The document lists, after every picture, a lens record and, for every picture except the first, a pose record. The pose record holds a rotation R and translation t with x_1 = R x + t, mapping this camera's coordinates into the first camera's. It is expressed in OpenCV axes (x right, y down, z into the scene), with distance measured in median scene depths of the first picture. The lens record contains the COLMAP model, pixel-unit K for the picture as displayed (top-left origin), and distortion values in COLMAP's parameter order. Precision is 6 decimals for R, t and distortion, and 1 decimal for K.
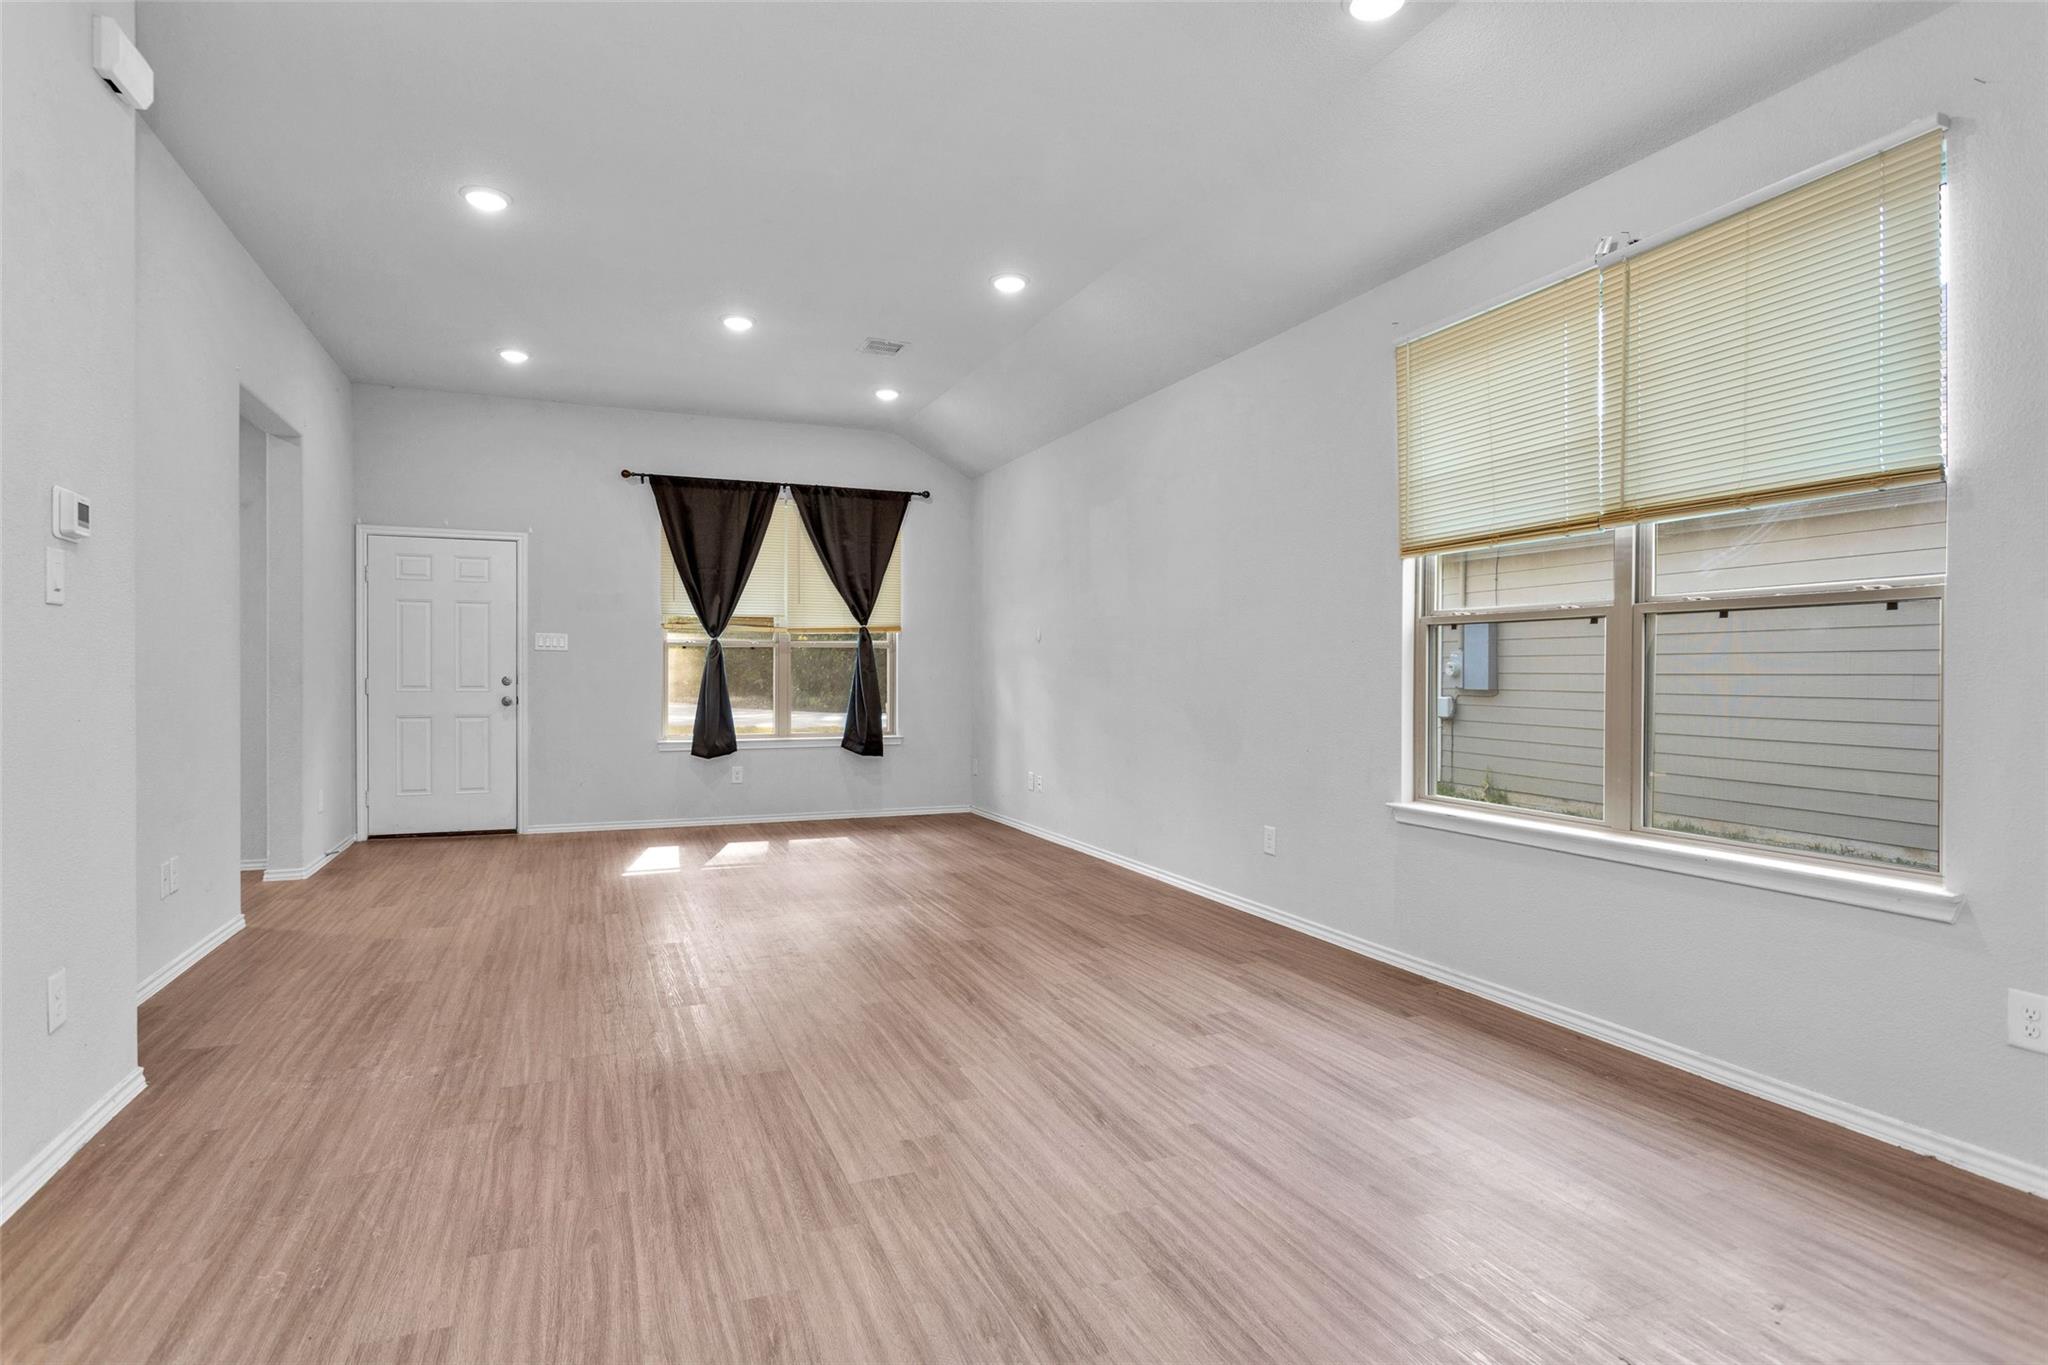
lens RADIAL K [[1056.3, 0, 997.3], [0, 1056.3, 680.8], [0, 0, 1]] dist [-0.002558, -0.000360]
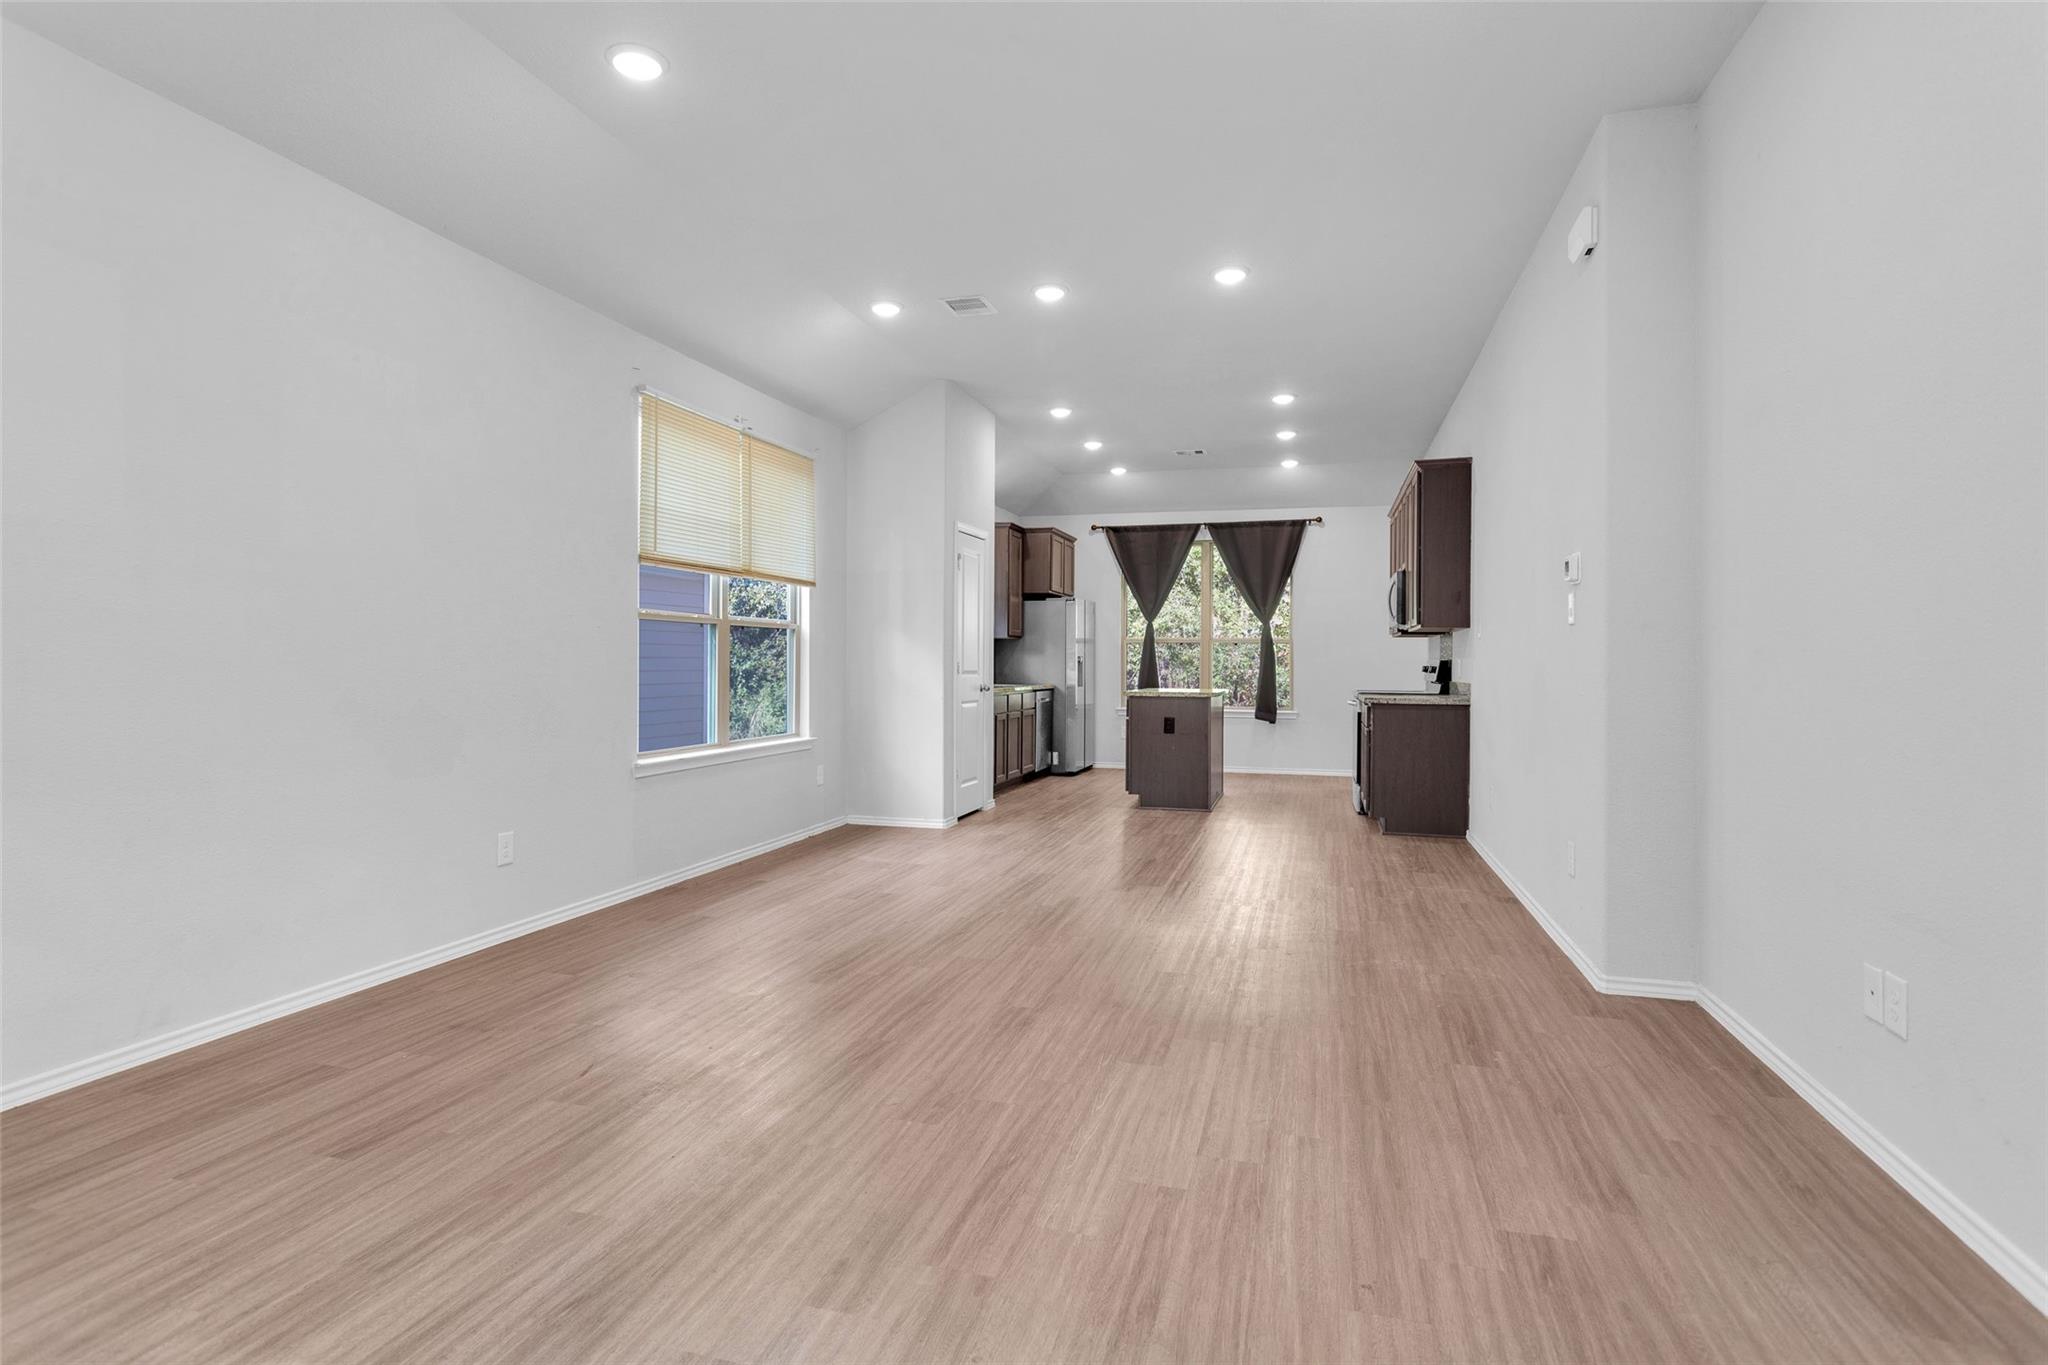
lens RADIAL K [[1016.4, 0, 1042.4], [0, 1016.4, 655.0], [0, 0, 1]] dist [-0.002084, -0.000270]
pose [[-0.803255, -0.004550, 0.595618, -0.419219], [-0.005250, 0.999986, 0.000559, -0.007376], [-0.595612, -0.002678, -0.803268, 1.001266]]
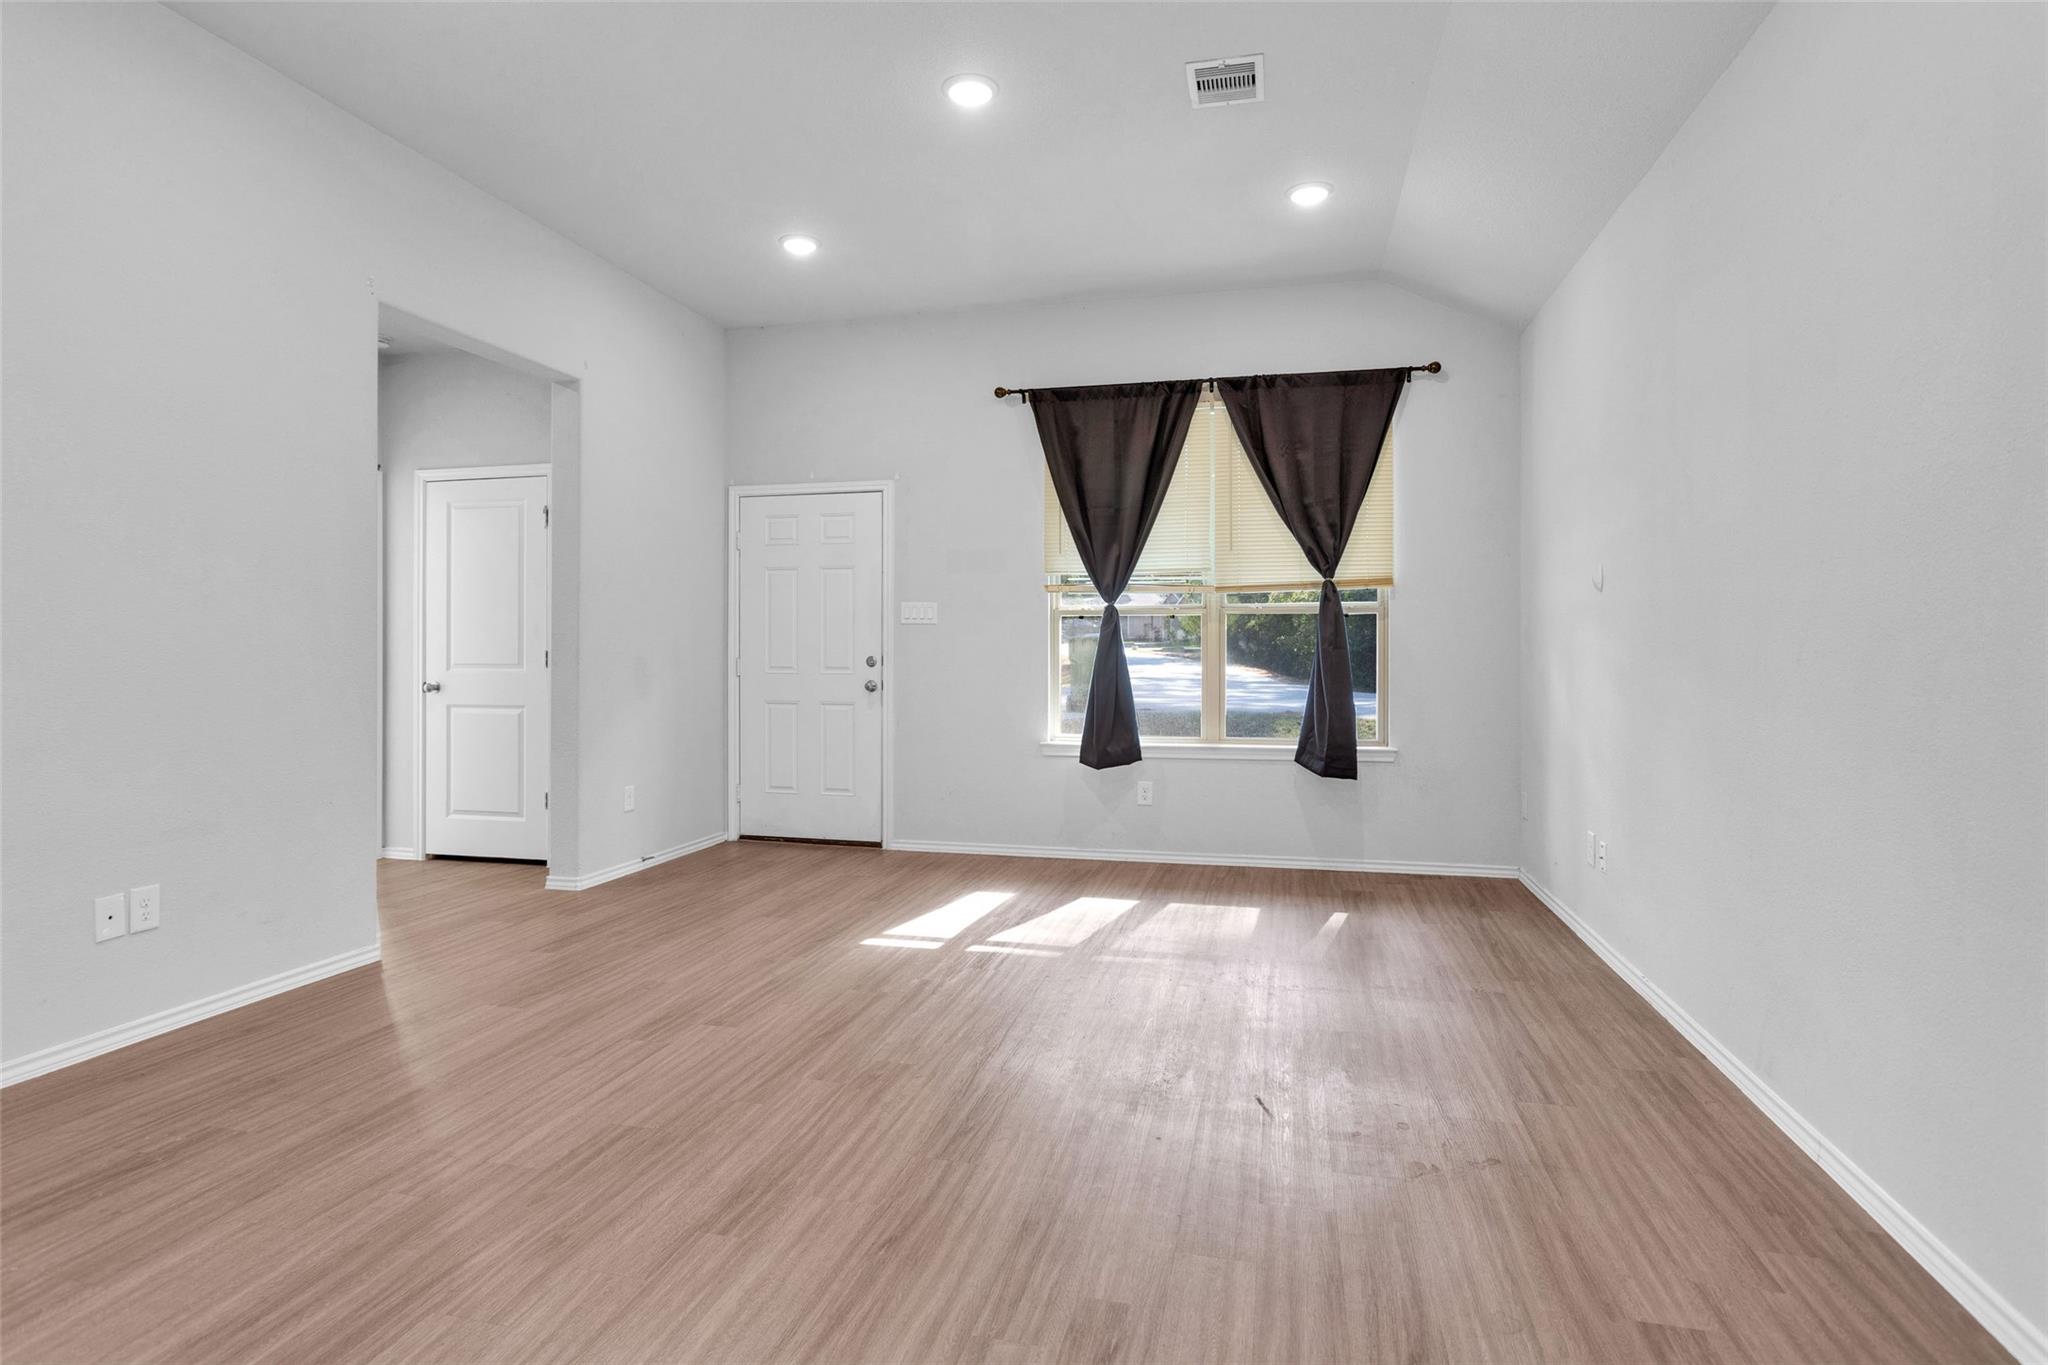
lens RADIAL K [[1051.0, 0, 1028.9], [0, 1051.0, 654.9], [0, 0, 1]] dist [-0.002007, -0.000341]
pose [[0.816420, -0.001113, -0.577457, 0.117307], [-0.002342, 0.999984, -0.005239, -0.001266], [0.577454, 0.005629, 0.816404, 0.424215]]
